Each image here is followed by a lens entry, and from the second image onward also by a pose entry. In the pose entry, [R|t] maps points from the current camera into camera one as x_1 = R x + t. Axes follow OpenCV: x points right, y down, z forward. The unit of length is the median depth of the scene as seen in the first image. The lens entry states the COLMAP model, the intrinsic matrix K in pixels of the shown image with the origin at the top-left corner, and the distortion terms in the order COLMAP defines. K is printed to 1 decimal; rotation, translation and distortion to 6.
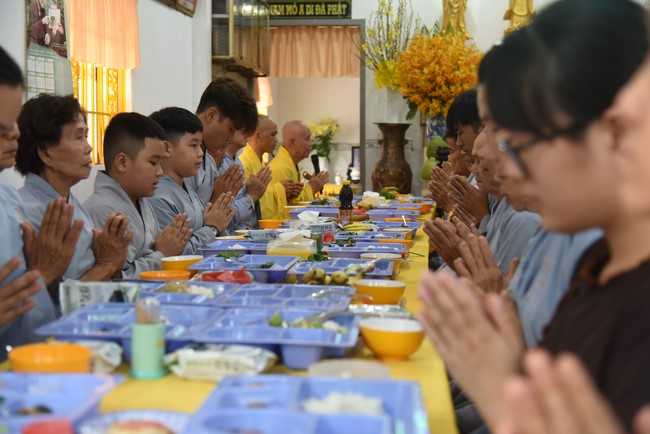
lens RADIAL K [[1261.1, 0, 325.2], [0, 1261.1, 217.6], [0, 0, 1]] dist [0.189069, 0.000000]
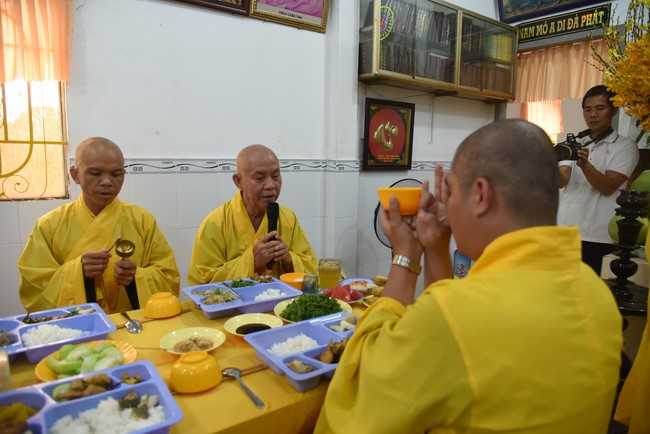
lens RADIAL K [[427.2, 0, 324.7], [0, 427.2, 213.9], [0, 0, 1]] dist [-0.037115, -0.005526]
pose [[0.660792, 0.114656, -0.741761, 0.116152], [-0.052698, 0.992912, 0.106531, -0.051313], [0.748717, -0.031306, 0.662150, 0.667187]]
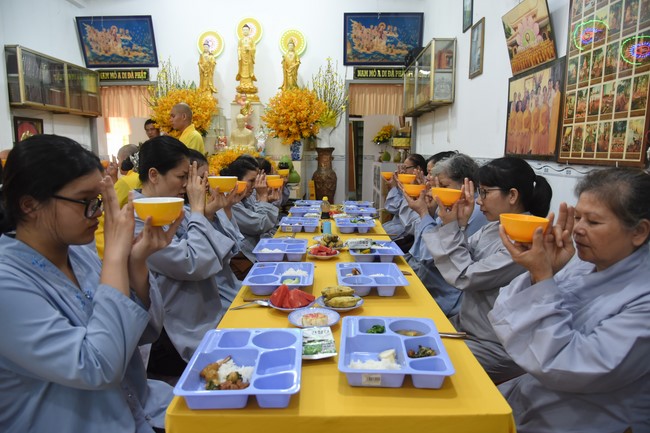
lens RADIAL K [[469.1, 0, 327.5], [0, 469.1, 215.5], [0, 0, 1]] dist [-0.023527, 0.000206]
pose [[0.997206, -0.018964, 0.072258, 0.201483], [0.012217, 0.995619, 0.092700, -0.037713], [-0.073700, -0.091558, 0.993069, 0.372790]]
